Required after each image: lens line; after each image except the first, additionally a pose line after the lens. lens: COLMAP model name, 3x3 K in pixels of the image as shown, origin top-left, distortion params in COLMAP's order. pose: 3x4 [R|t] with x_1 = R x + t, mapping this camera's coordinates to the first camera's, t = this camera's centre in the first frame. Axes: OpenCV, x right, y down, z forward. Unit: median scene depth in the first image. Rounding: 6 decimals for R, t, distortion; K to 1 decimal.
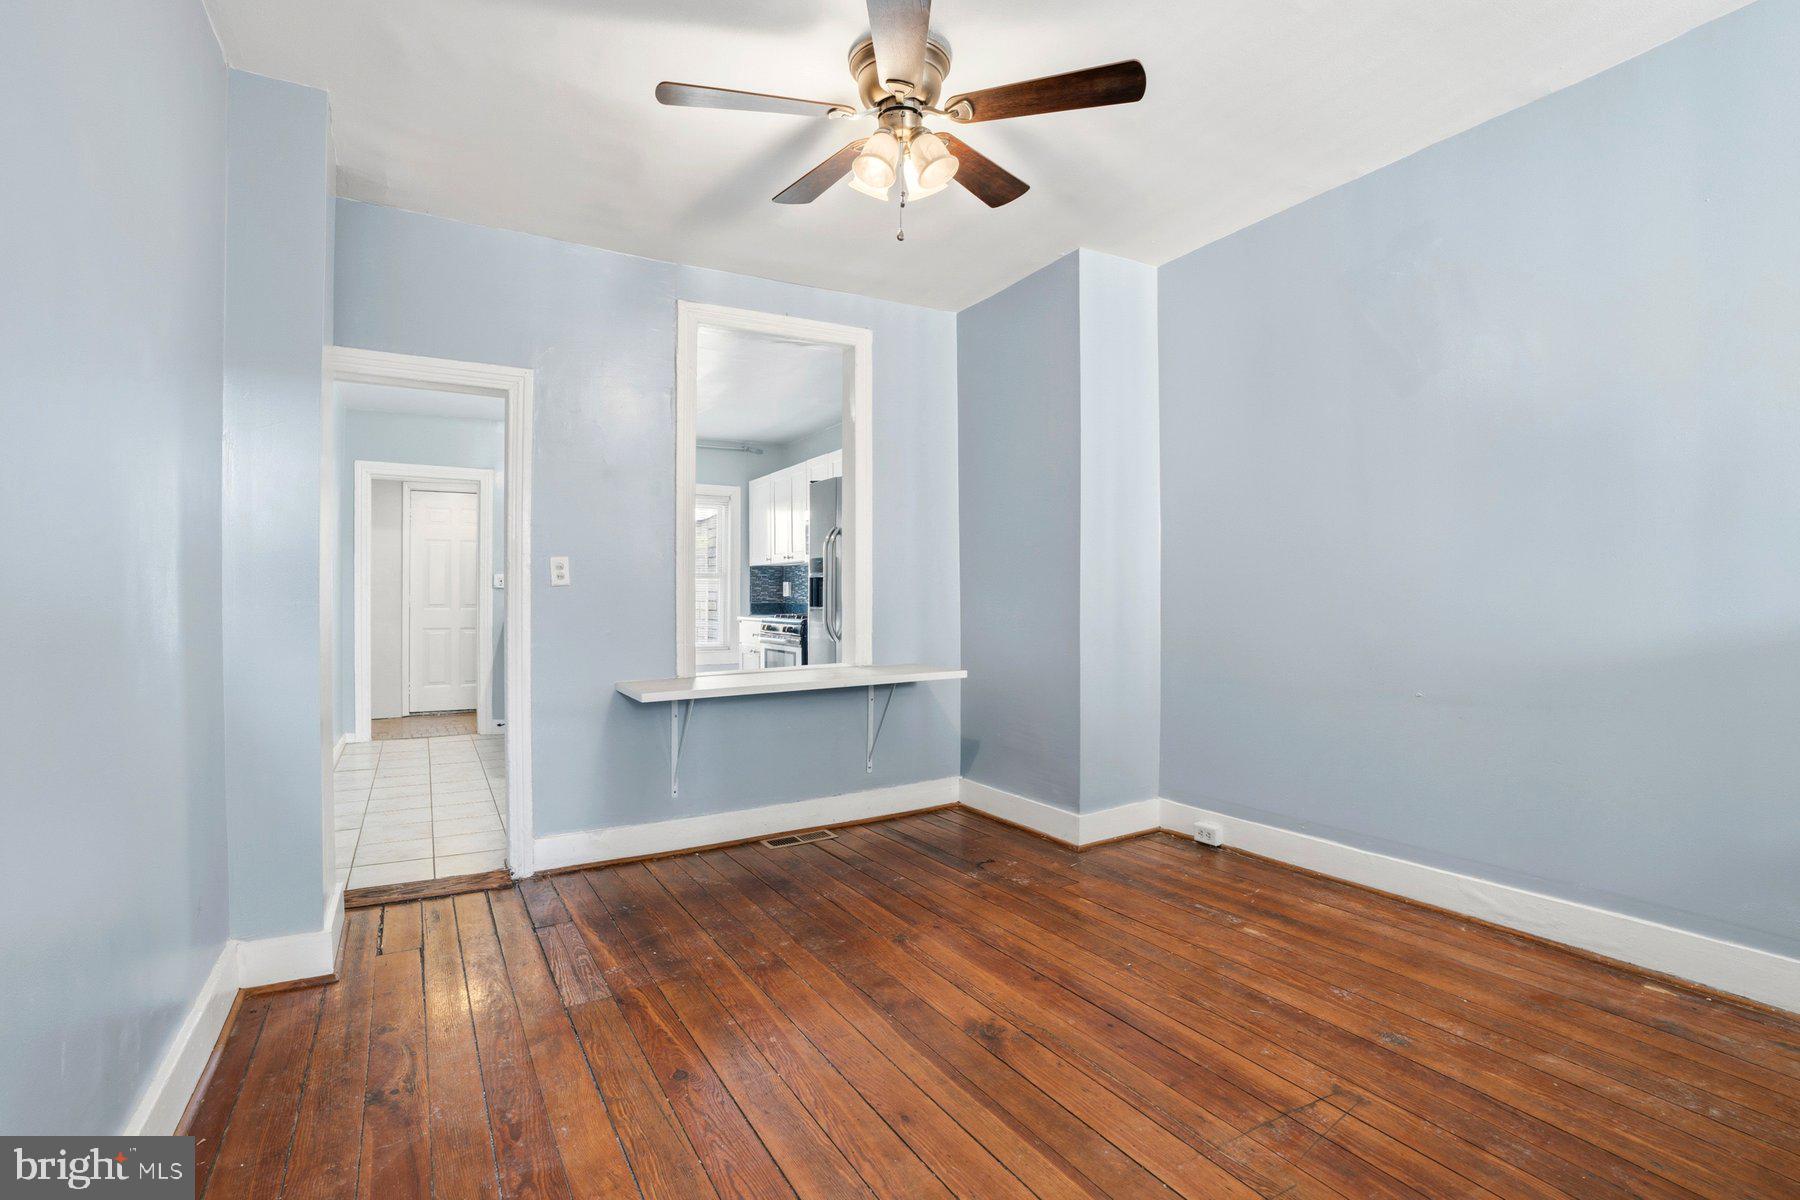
lens RADIAL K [[830.4, 0, 895.8], [0, 830.4, 596.2], [0, 0, 1]] dist [-0.005746, 0.001984]
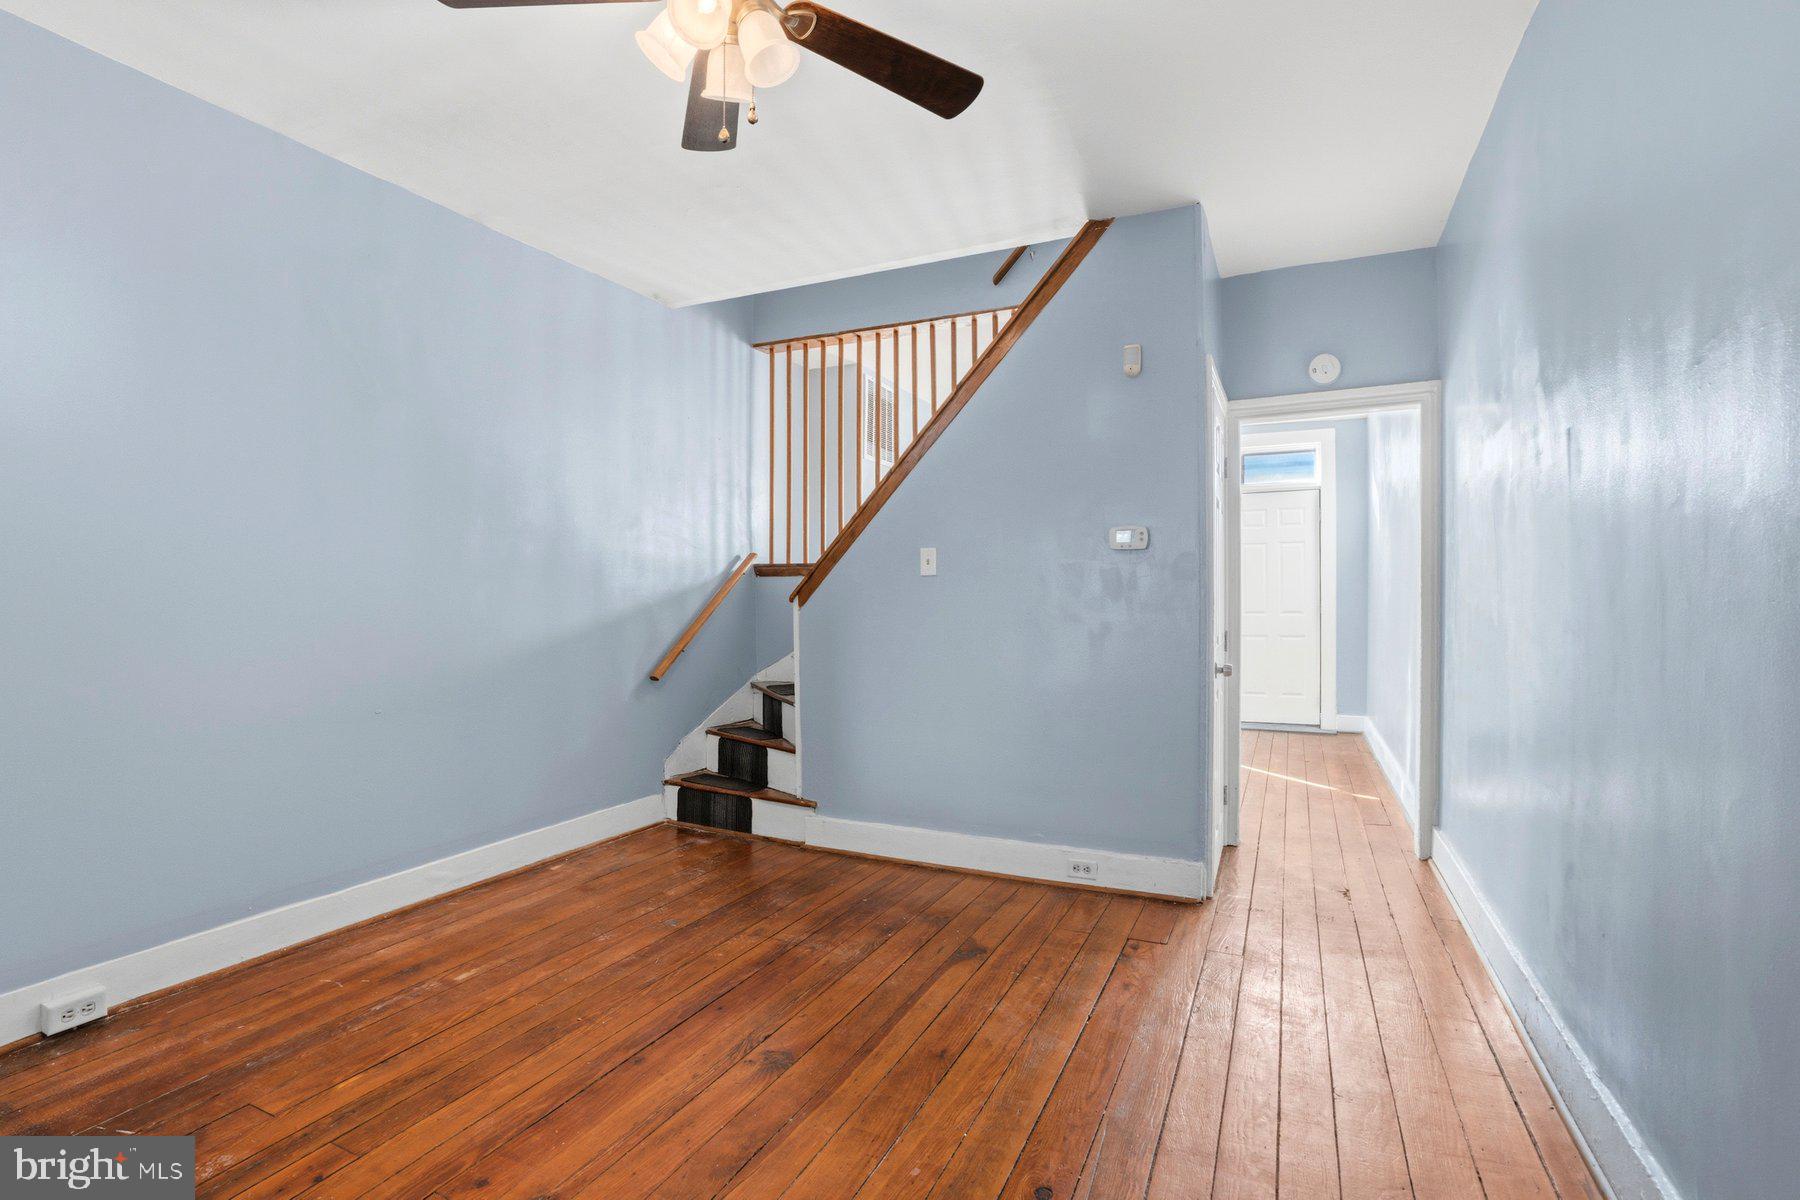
lens RADIAL K [[830.4, 0, 897.9], [0, 830.4, 605.9], [0, 0, 1]] dist [-0.005746, 0.001984]
pose [[-0.543877, 0.011116, 0.839091, -0.611170], [0.010030, 0.999927, -0.006746, 0.003301], [-0.839105, 0.004747, -0.543949, 1.093331]]
